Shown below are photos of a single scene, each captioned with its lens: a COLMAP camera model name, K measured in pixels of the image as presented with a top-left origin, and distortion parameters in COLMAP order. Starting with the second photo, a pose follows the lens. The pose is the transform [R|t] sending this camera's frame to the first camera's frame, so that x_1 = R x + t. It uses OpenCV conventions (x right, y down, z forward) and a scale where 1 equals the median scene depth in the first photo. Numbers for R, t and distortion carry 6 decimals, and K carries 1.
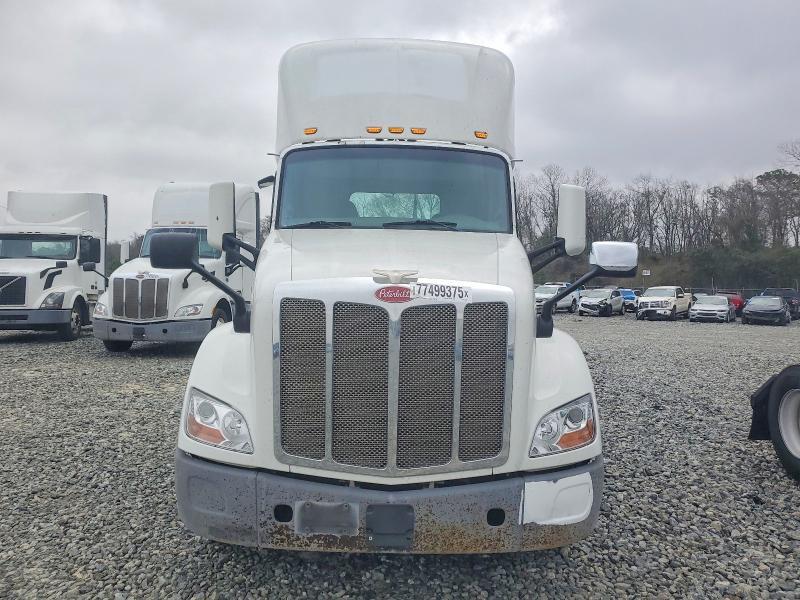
lens RADIAL K [[647.7, 0, 403.2], [0, 647.7, 301.6], [0, 0, 1]] dist [0.025857, -0.029168]
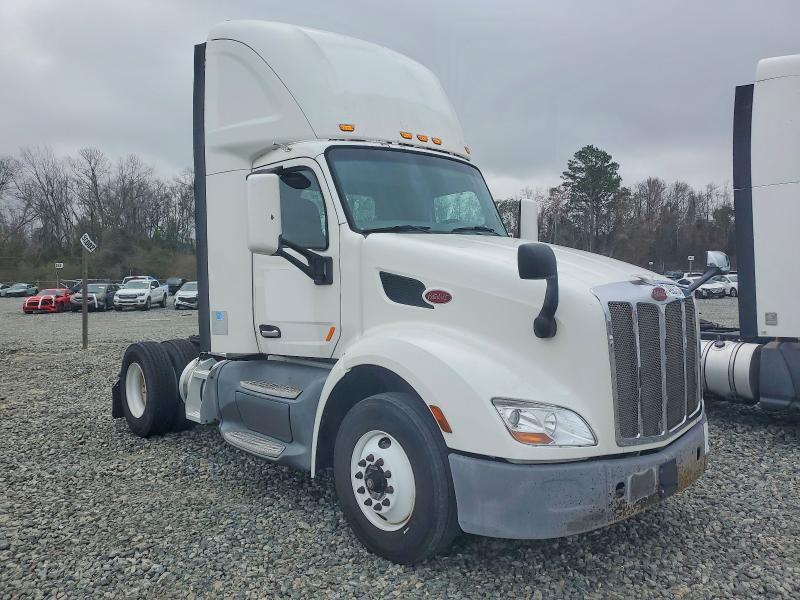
lens RADIAL K [[647.7, 0, 403.9], [0, 647.7, 297.4], [0, 0, 1]] dist [0.025857, -0.029168]
pose [[0.727991, -0.054547, 0.683413, -0.818078], [0.048595, 0.998428, 0.027926, -0.041722], [-0.683862, 0.012880, 0.729497, 0.282163]]
